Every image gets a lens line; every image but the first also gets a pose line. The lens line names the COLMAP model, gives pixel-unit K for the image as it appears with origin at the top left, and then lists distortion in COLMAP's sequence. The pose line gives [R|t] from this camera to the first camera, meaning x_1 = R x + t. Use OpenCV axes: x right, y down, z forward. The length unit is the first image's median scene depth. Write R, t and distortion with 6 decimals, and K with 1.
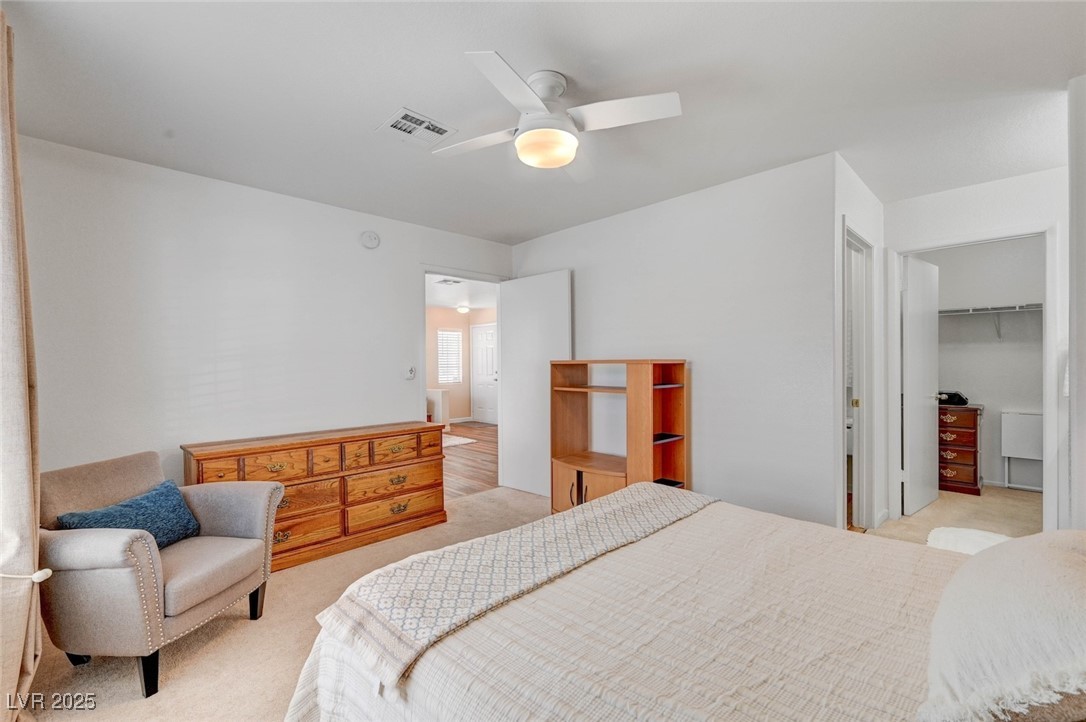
lens RADIAL K [[458.7, 0, 547.3], [0, 458.7, 366.6], [0, 0, 1]] dist [-0.003800, -0.000376]
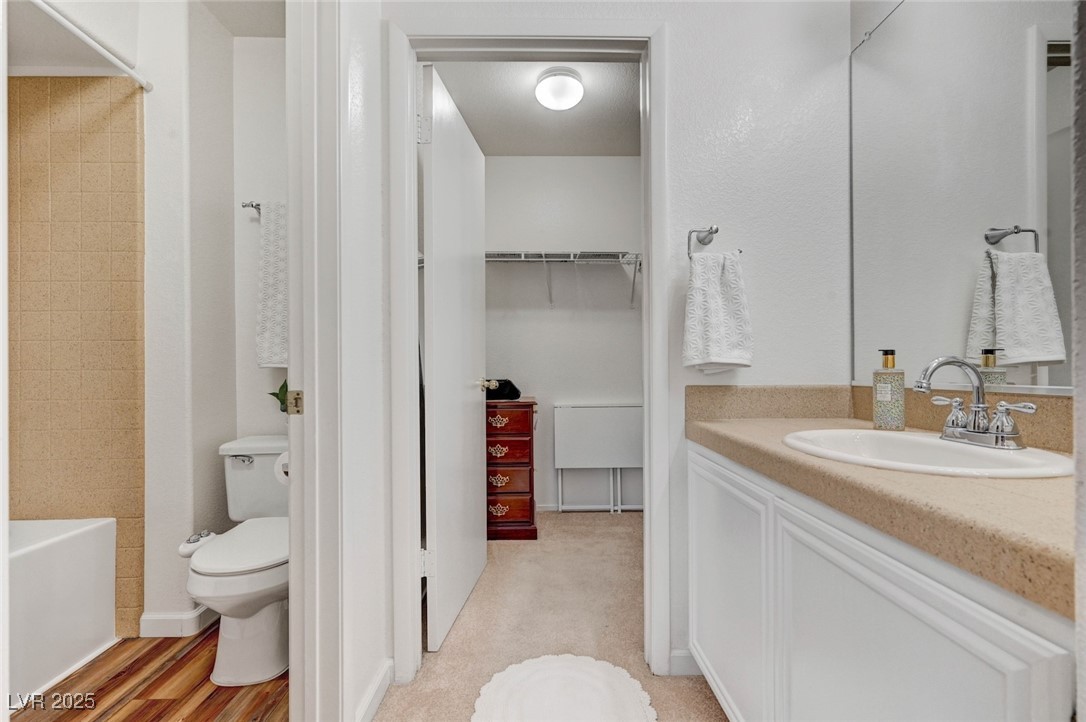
lens RADIAL K [[510.8, 0, 543.0], [0, 510.8, 361.0], [0, 0, 1]] dist [0.000231, 0.000027]
pose [[0.683289, 0.009033, 0.730092, 0.413266], [0.006856, 0.999800, -0.018787, 0.045364], [-0.730116, 0.017843, 0.683091, 0.482720]]
